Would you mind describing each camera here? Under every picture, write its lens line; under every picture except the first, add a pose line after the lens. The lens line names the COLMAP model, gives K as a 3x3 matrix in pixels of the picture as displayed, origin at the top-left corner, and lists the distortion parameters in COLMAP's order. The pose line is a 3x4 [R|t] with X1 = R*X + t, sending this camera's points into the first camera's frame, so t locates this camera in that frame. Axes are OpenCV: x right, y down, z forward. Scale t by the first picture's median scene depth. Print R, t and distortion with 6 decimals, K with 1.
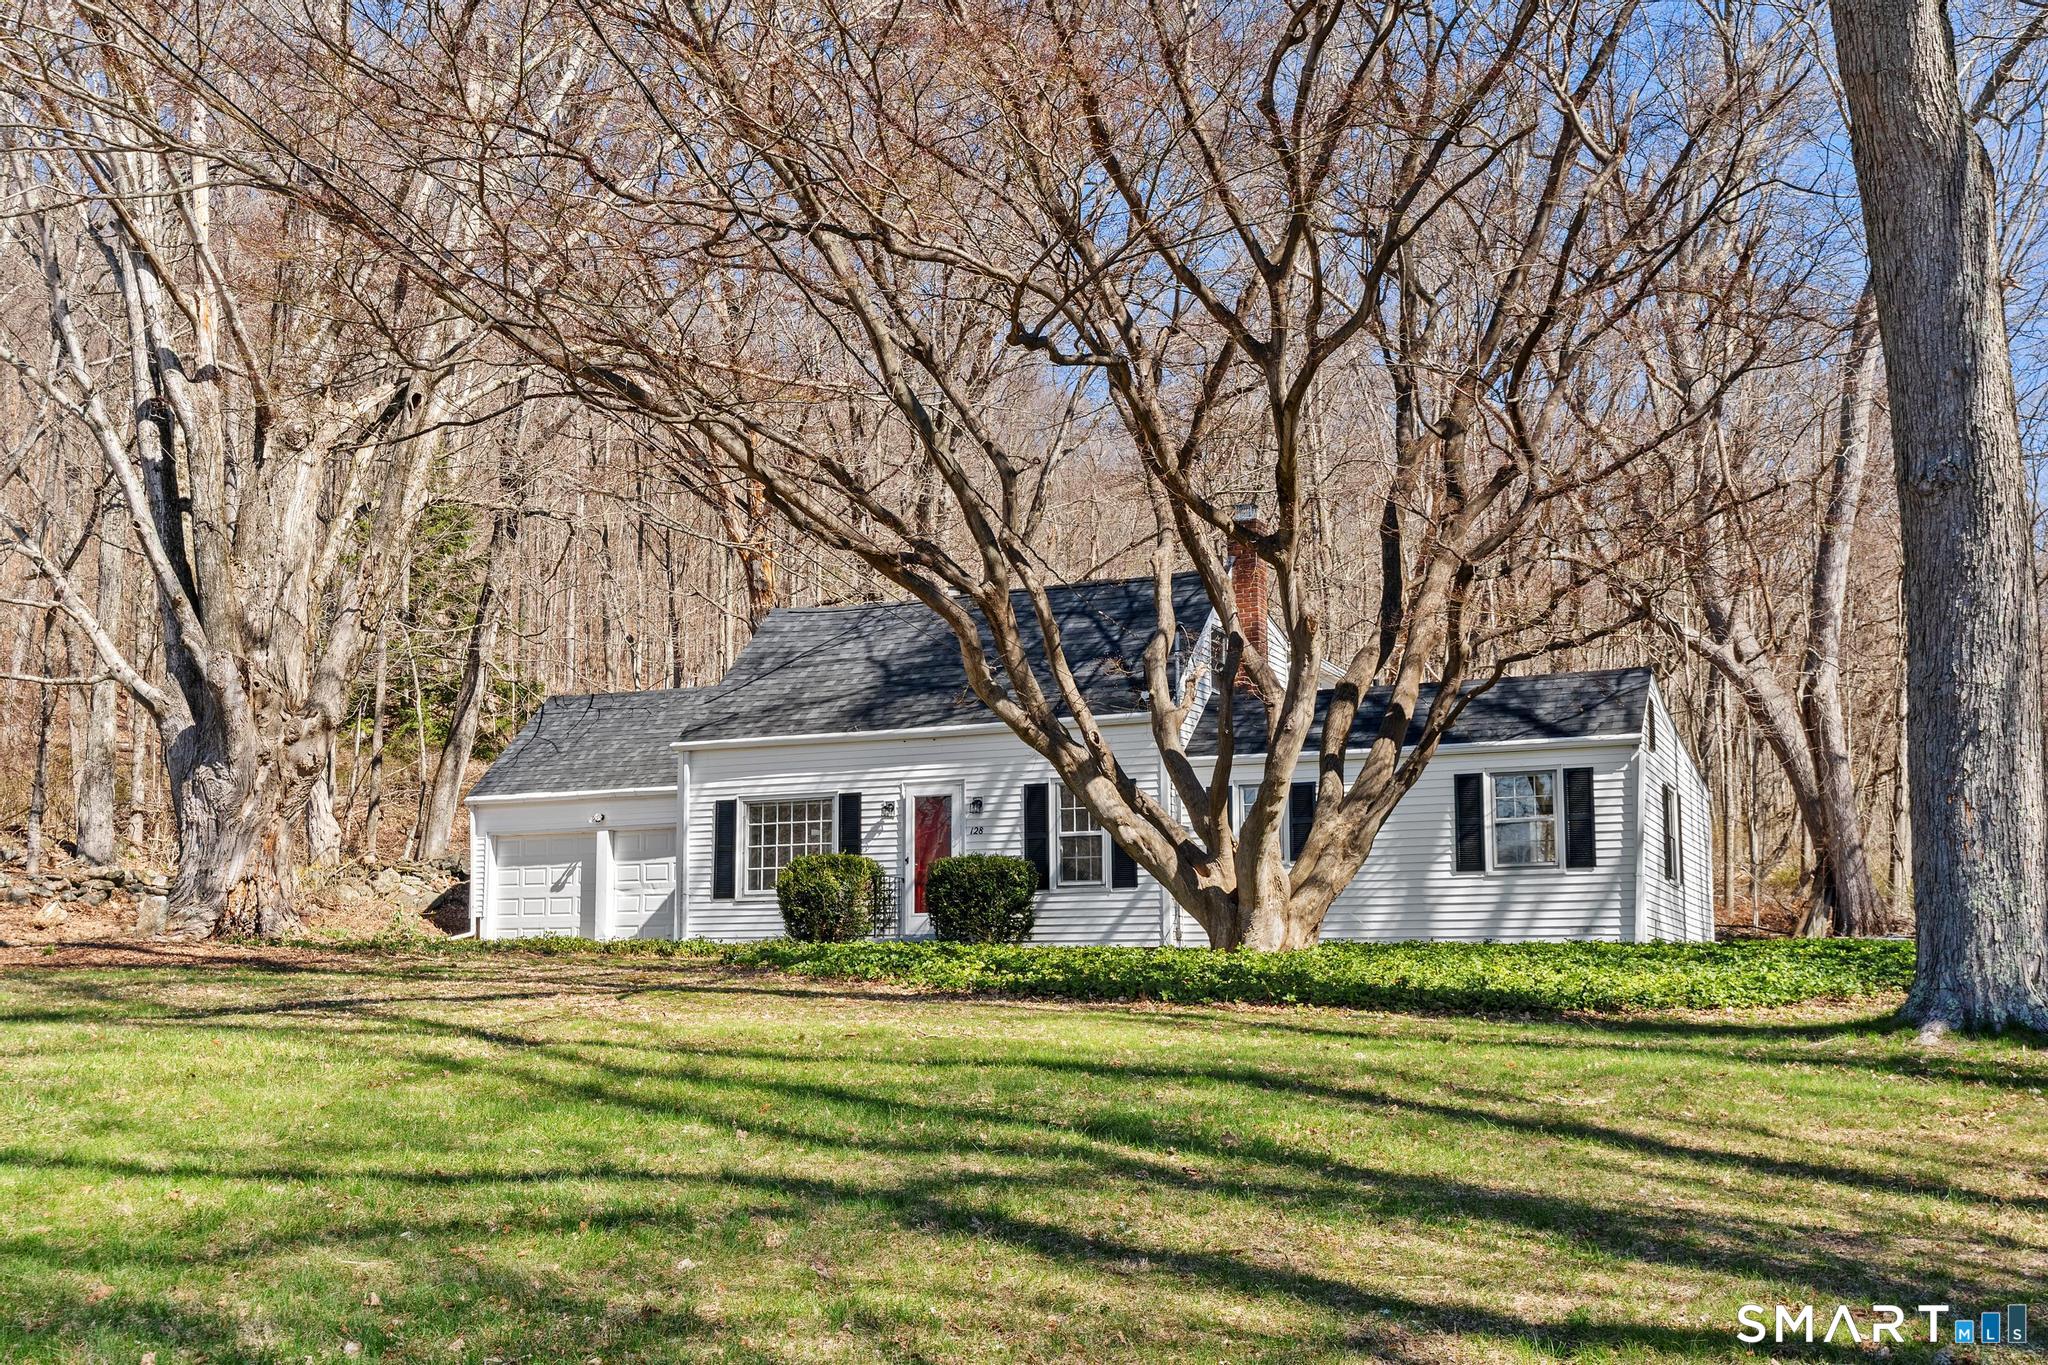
lens RADIAL K [[2051.3, 0, 1023.1], [0, 2051.3, 686.6], [0, 0, 1]] dist [-0.008636, 0.001156]
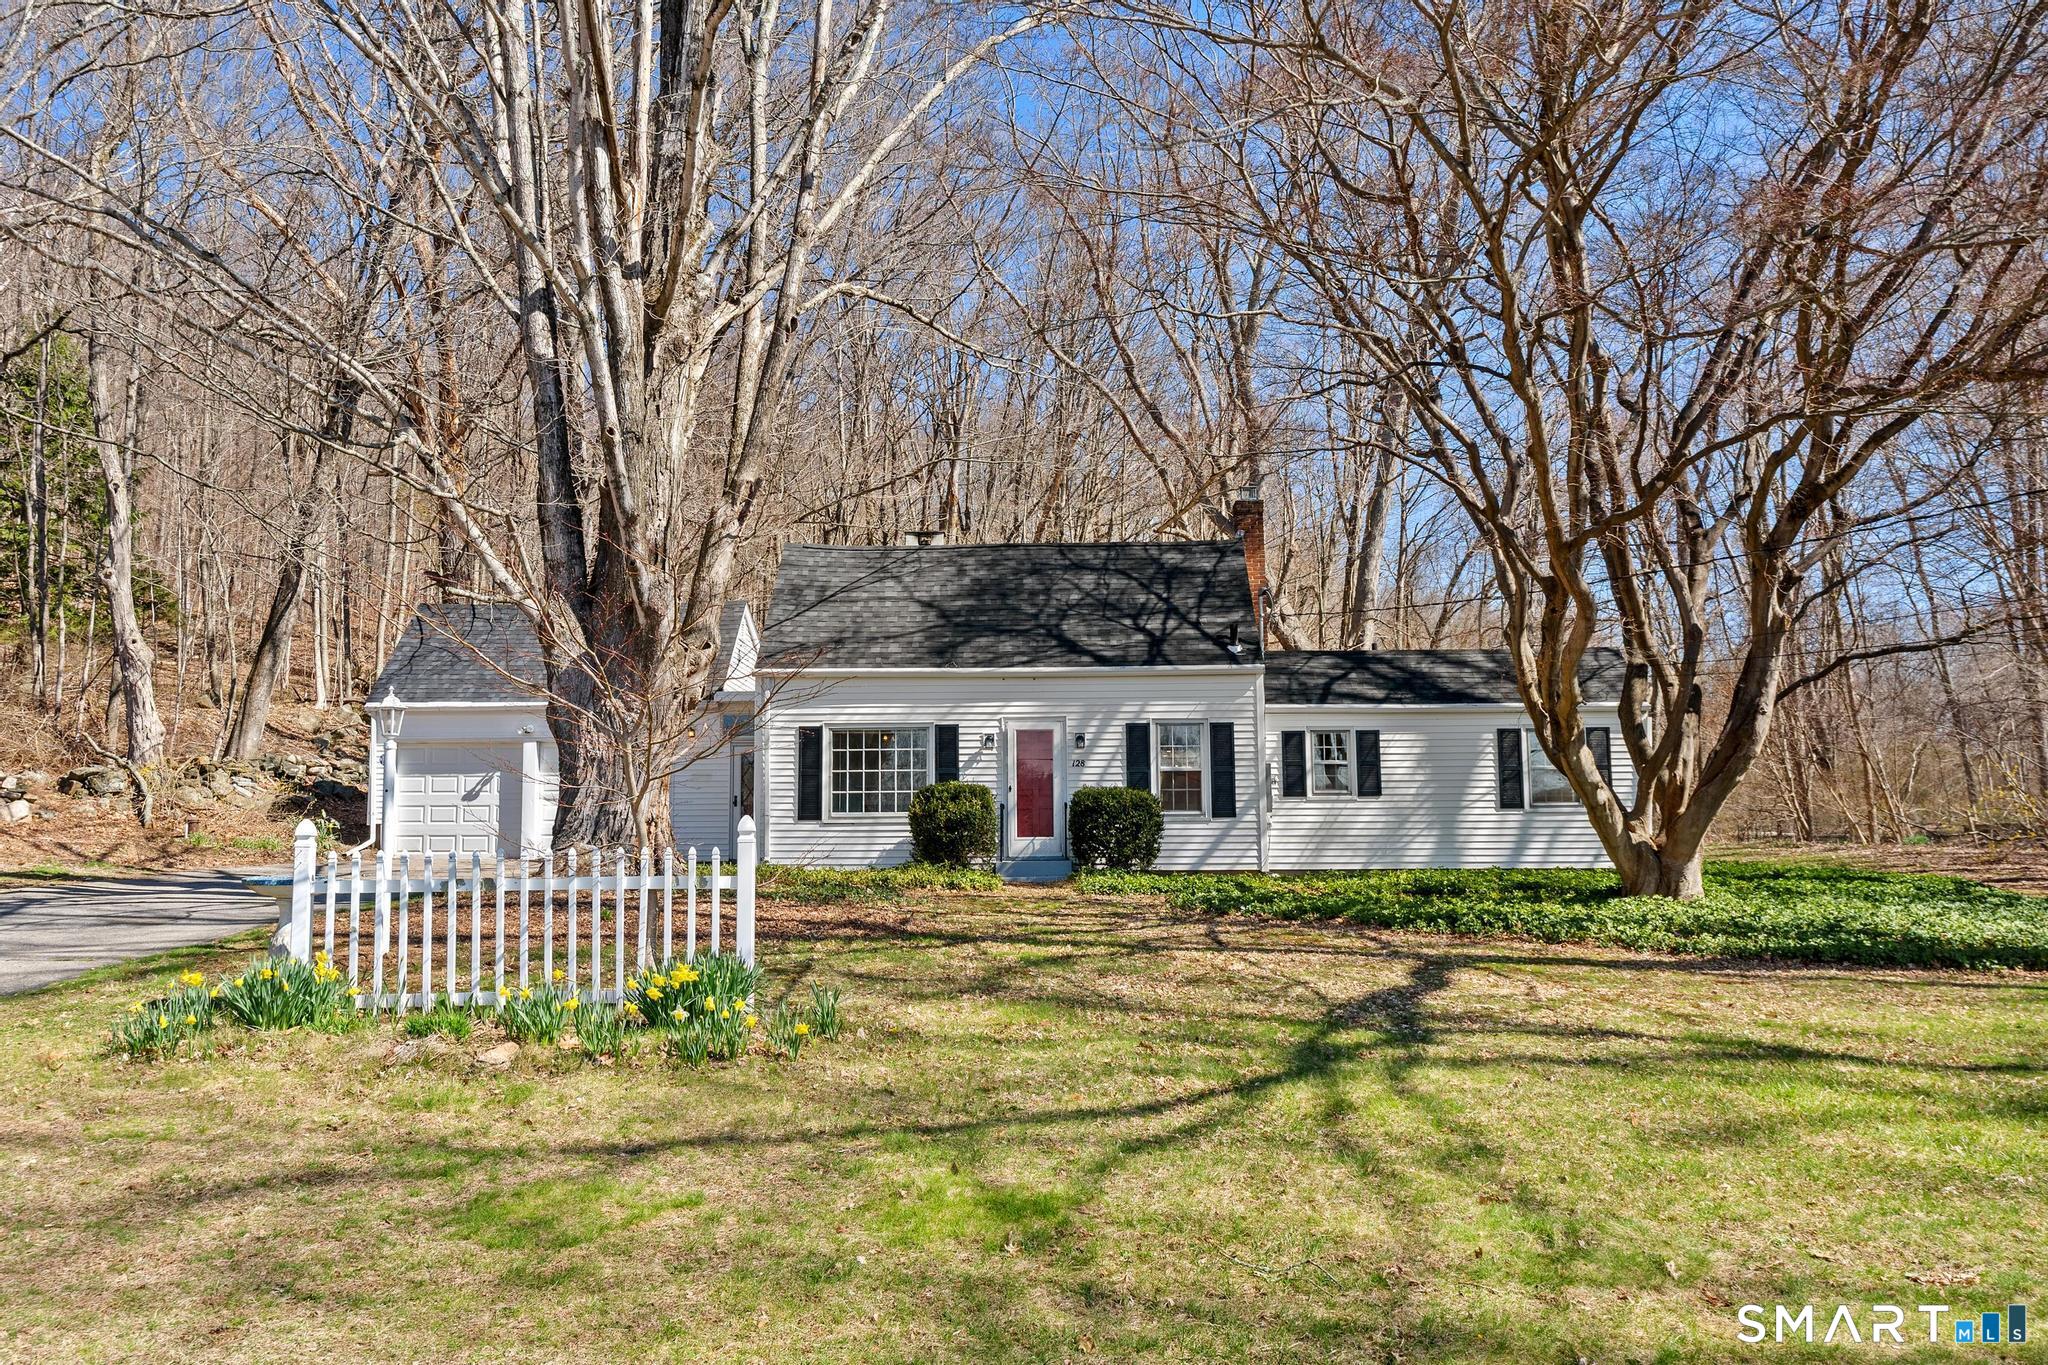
lens RADIAL K [[1670.2, 0, 1027.1], [0, 1670.2, 685.5], [0, 0, 1]] dist [0.013195, -0.005661]
pose [[0.931713, 0.036656, 0.361342, -0.363221], [-0.053679, 0.997866, 0.037181, -0.003535], [-0.359208, -0.054039, 0.931692, 0.168481]]
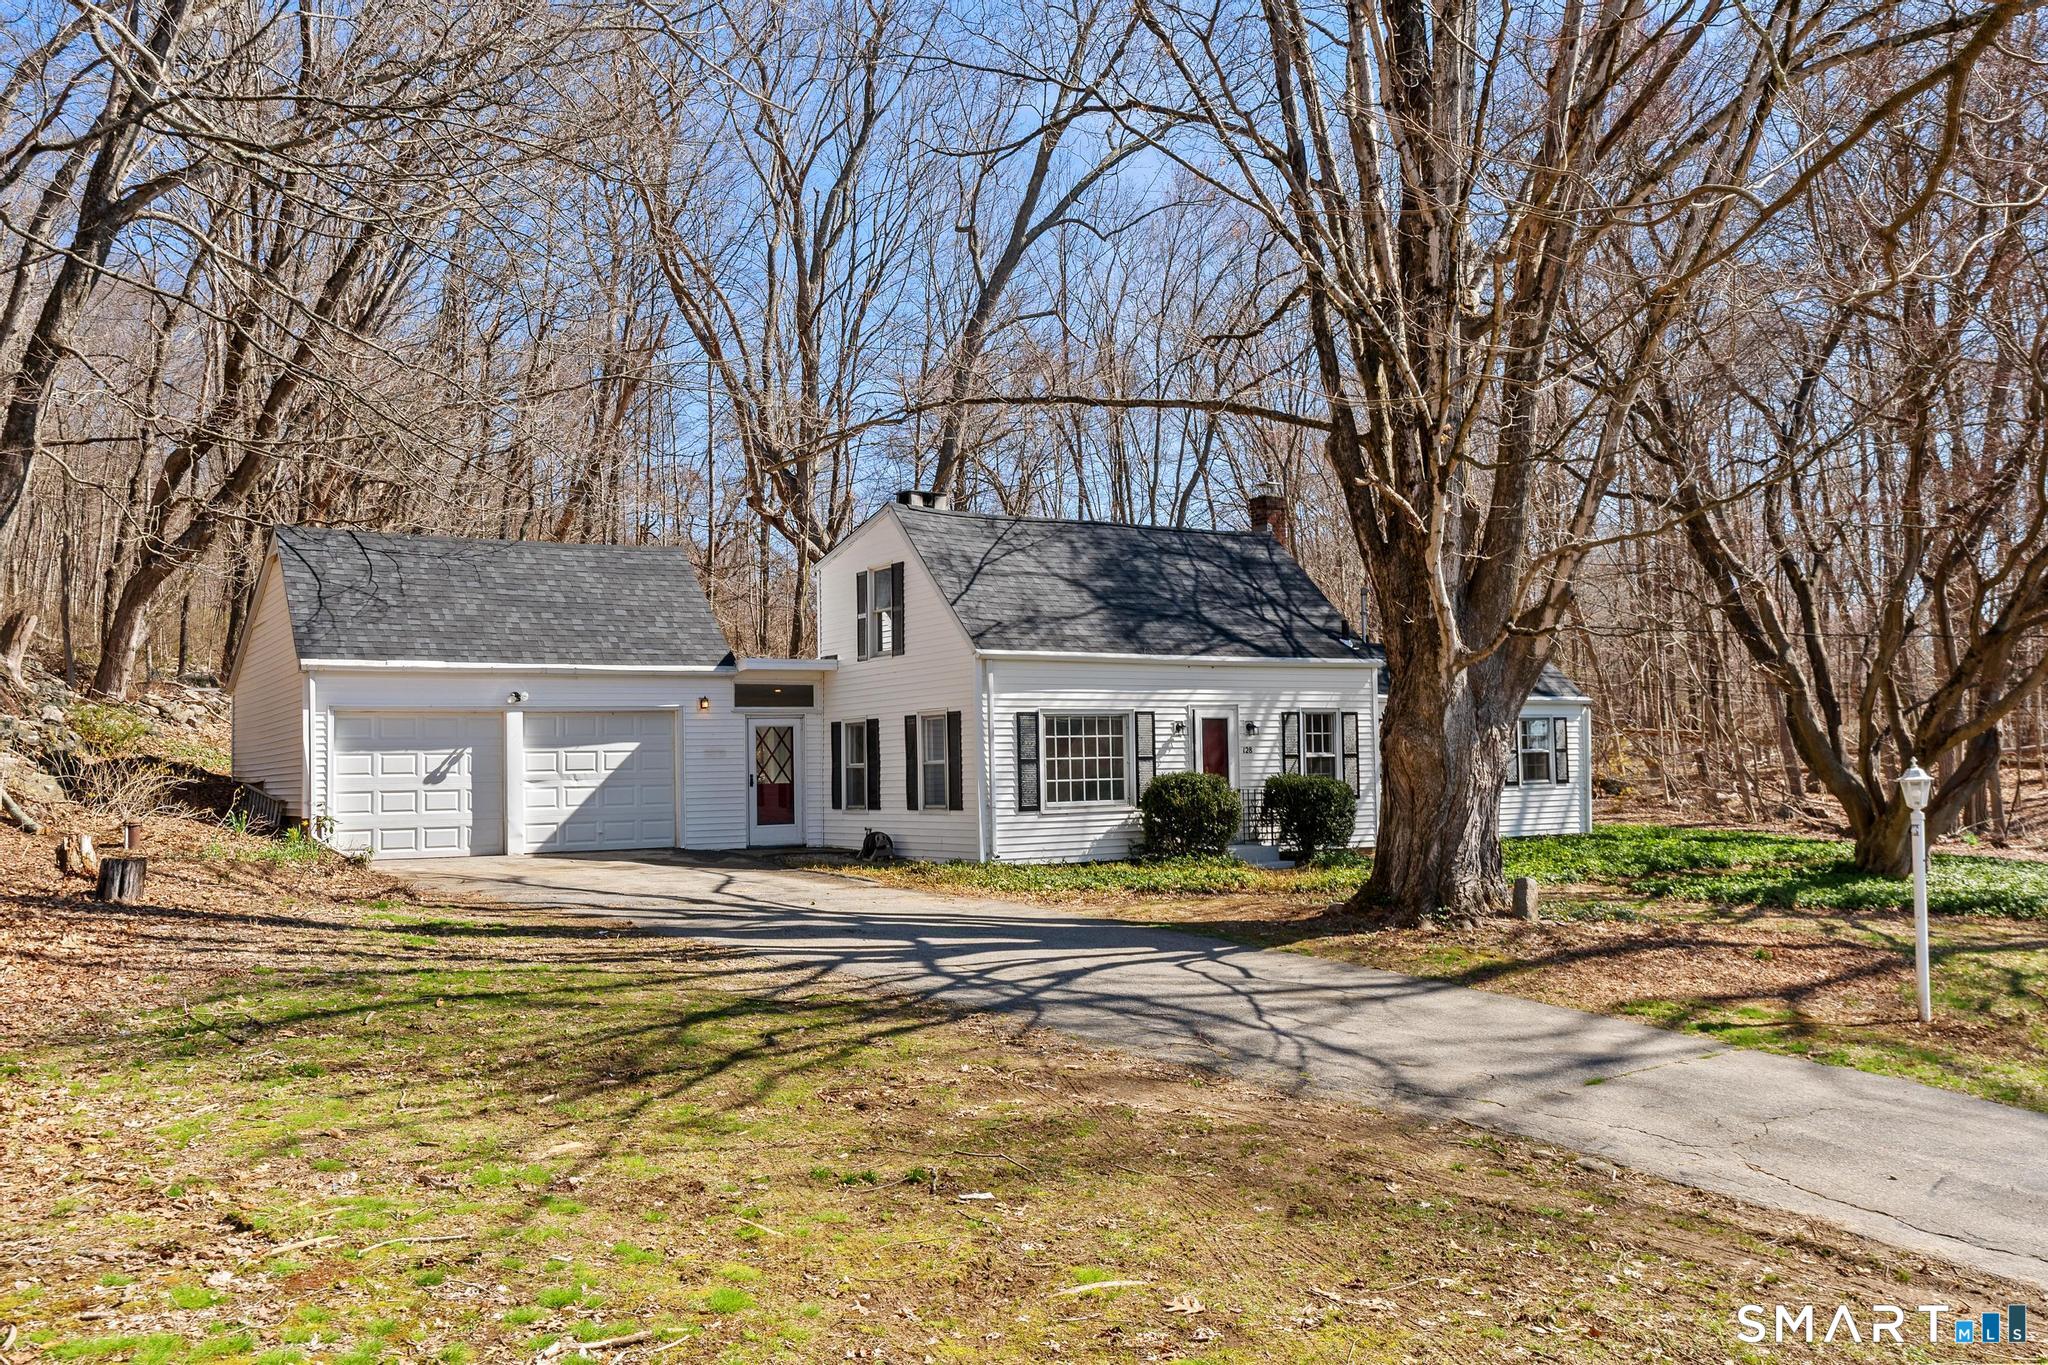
lens RADIAL K [[1670.2, 0, 1027.1], [0, 1670.2, 685.5], [0, 0, 1]] dist [0.013195, -0.005661]
pose [[0.575333, 0.032252, 0.817283, -0.834653], [-0.110714, 0.993097, 0.038748, 0.011598], [-0.810392, -0.112777, 0.574932, 0.554161]]
